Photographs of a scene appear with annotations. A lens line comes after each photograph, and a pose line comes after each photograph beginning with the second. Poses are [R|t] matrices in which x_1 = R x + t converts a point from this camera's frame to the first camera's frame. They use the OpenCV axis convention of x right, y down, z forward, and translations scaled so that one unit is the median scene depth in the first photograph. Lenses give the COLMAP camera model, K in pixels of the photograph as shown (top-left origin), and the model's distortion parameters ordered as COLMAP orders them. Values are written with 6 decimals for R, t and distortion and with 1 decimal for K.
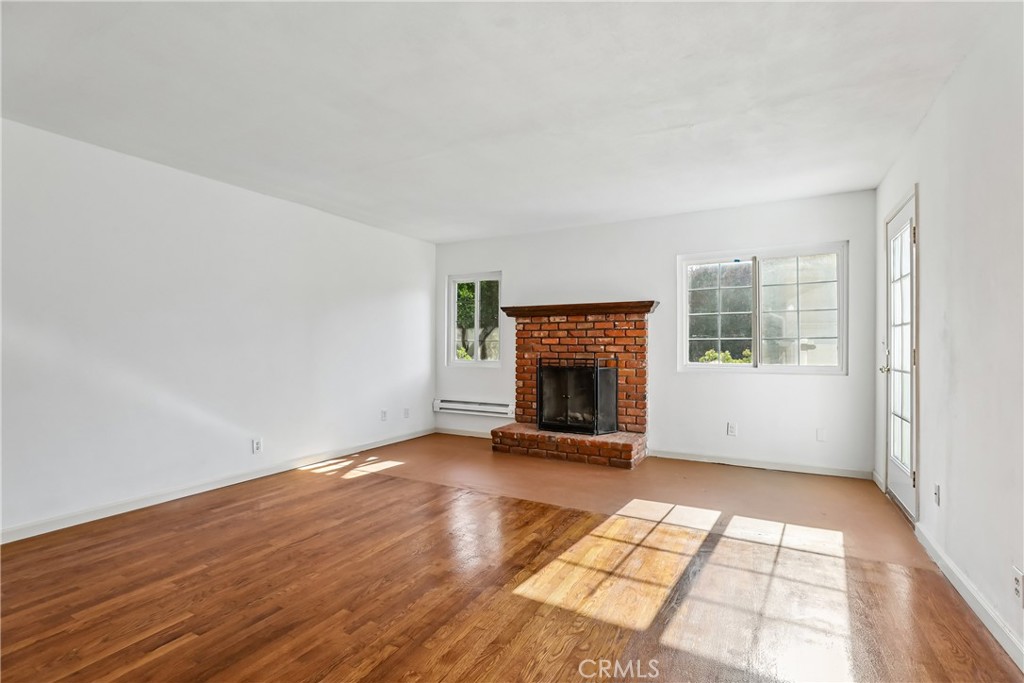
lens RADIAL K [[467.6, 0, 510.9], [0, 467.6, 347.2], [0, 0, 1]] dist [-0.027675, 0.011400]
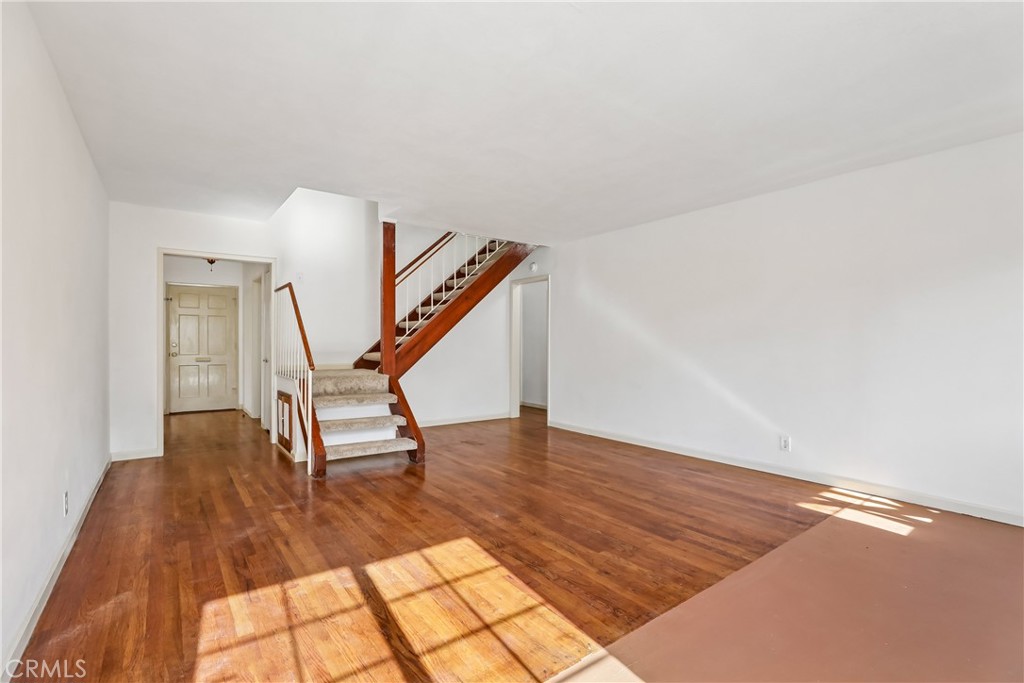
lens RADIAL K [[467.6, 0, 519.2], [0, 467.6, 341.6], [0, 0, 1]] dist [-0.027675, 0.011400]
pose [[-0.399343, -0.003381, -0.916795, 0.850935], [-0.005348, 0.999985, -0.001358, -0.002273], [0.916786, 0.004361, -0.399355, 1.254112]]
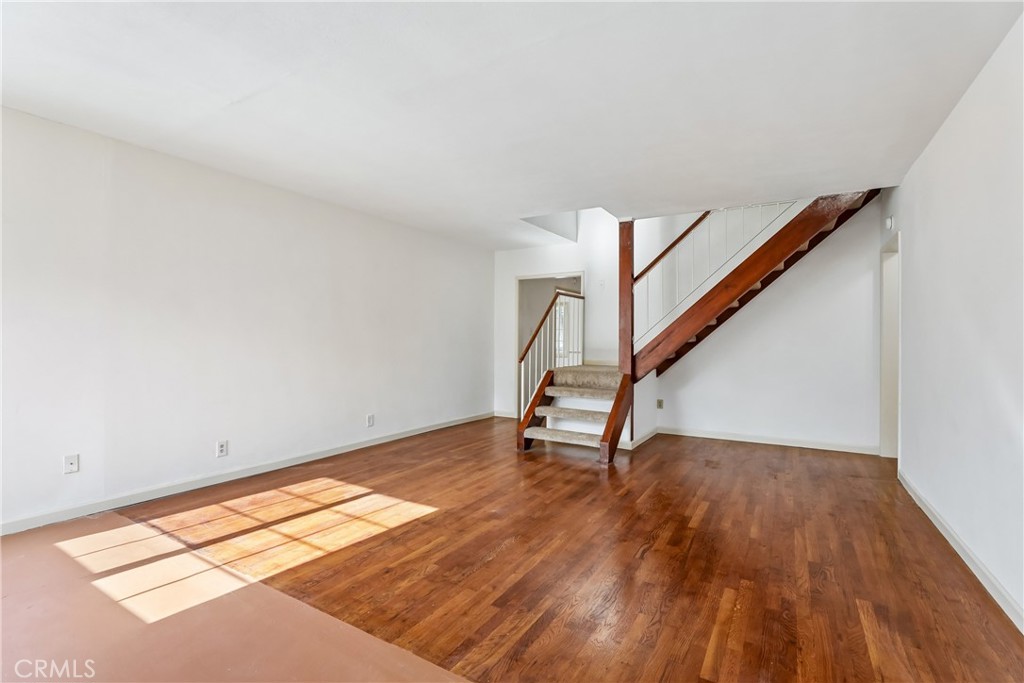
lens RADIAL K [[467.6, 0, 519.4], [0, 467.6, 337.0], [0, 0, 1]] dist [-0.027675, 0.011400]
pose [[-0.999798, -0.006146, 0.019114, -0.206756], [-0.006205, 0.999976, -0.003041, -0.006072], [-0.019095, -0.003159, -0.999813, 1.879377]]
